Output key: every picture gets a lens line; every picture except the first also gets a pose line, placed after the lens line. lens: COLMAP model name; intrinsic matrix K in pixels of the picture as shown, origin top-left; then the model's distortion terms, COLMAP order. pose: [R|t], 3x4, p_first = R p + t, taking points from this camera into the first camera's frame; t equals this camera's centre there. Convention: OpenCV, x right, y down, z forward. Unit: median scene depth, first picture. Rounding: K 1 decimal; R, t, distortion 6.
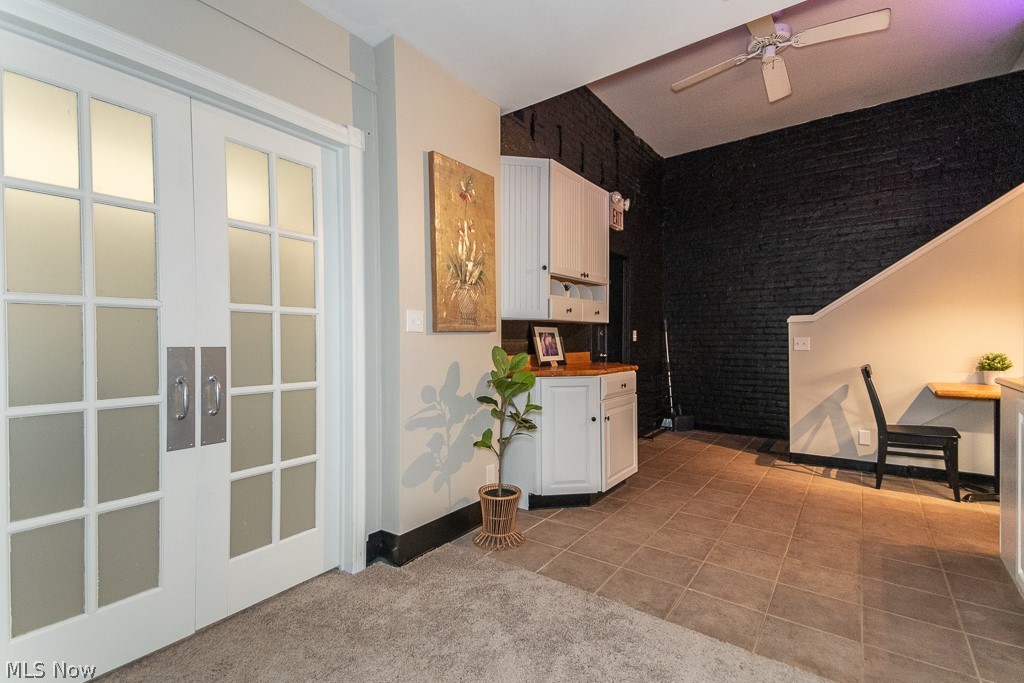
lens RADIAL K [[476.4, 0, 505.0], [0, 476.4, 338.8], [0, 0, 1]] dist [0.052728, -0.001081]
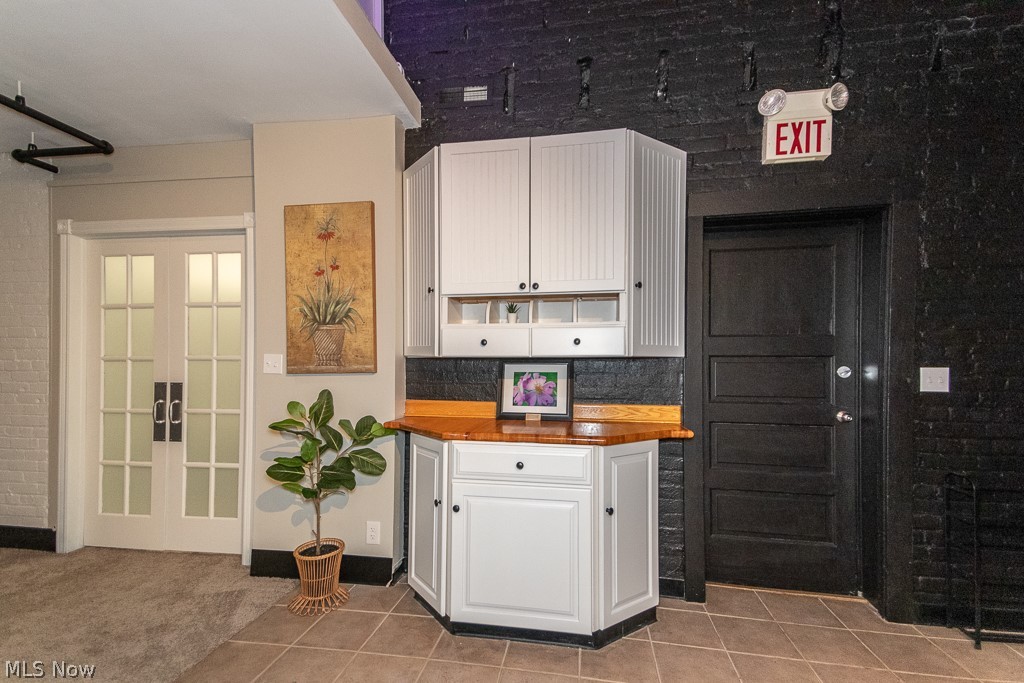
lens RADIAL K [[472.3, 0, 507.7], [0, 472.3, 360.1], [0, 0, 1]] dist [0.044576, -0.000001]
pose [[0.441788, -0.001700, -0.897118, 0.829846], [-0.002272, 0.999993, -0.003013, -0.034713], [0.897117, 0.003369, 0.441781, 0.785782]]
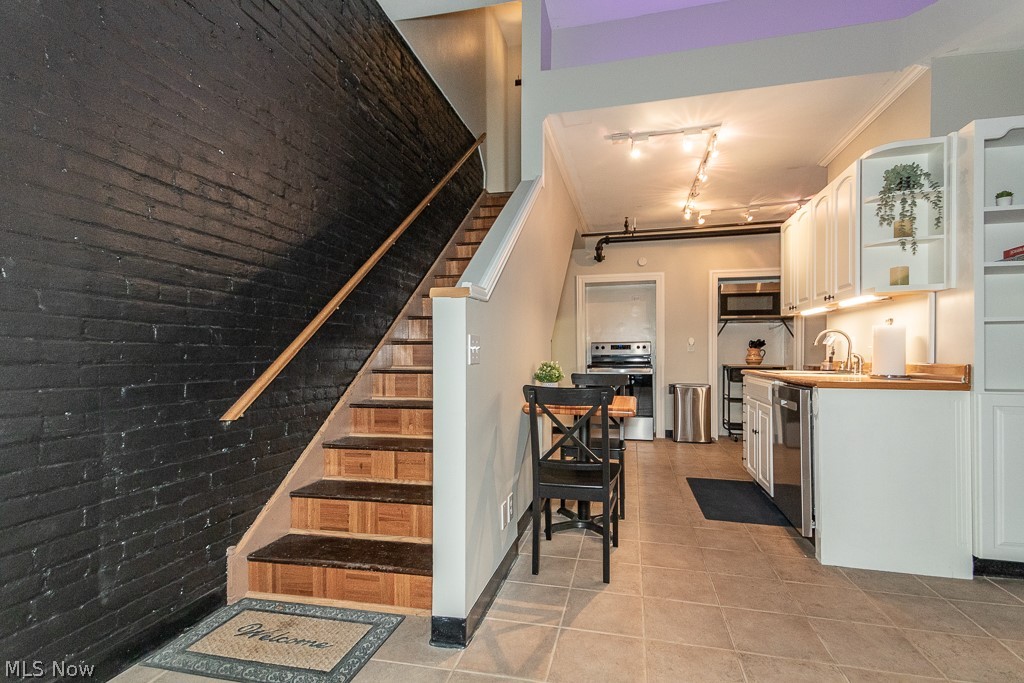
lens RADIAL K [[481.2, 0, 507.8], [0, 481.2, 360.3], [0, 0, 1]] dist [0.001909, -0.000633]
pose [[-0.369340, 0.001456, 0.929293, 0.289224], [0.003999, 0.999992, 0.000023, 0.035259], [-0.929286, 0.003724, -0.369343, 1.543200]]
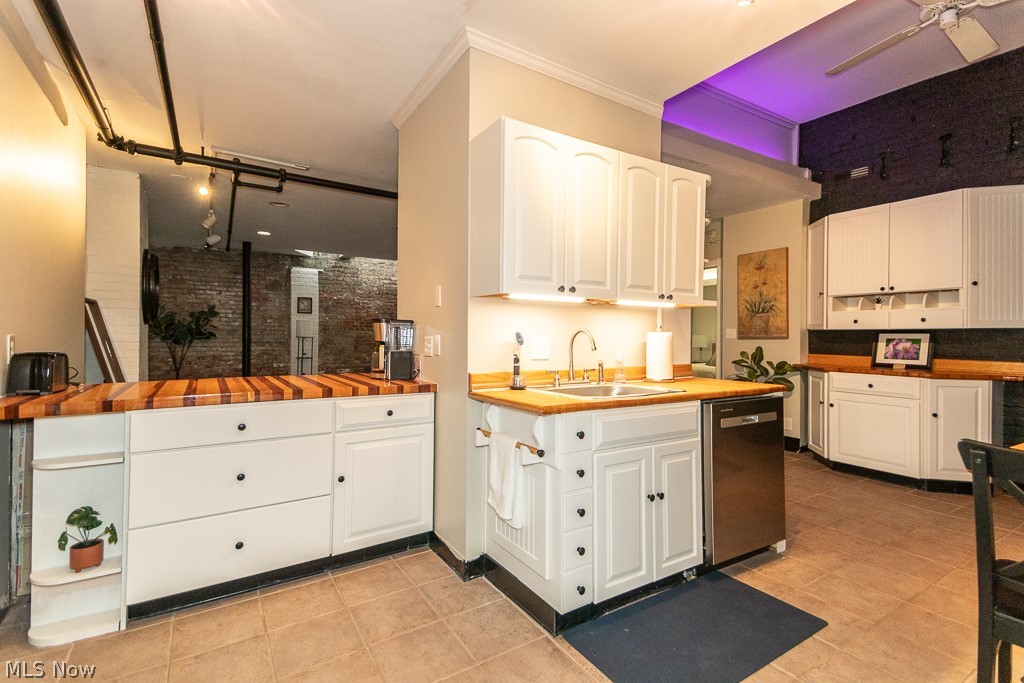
lens RADIAL K [[476.4, 0, 505.0], [0, 476.4, 338.8], [0, 0, 1]] dist [0.052728, -0.001081]
pose [[-0.367161, 0.009675, -0.930107, 1.796374], [0.000042, 0.999946, 0.010385, -0.029635], [0.930157, 0.003774, -0.367142, 0.666342]]
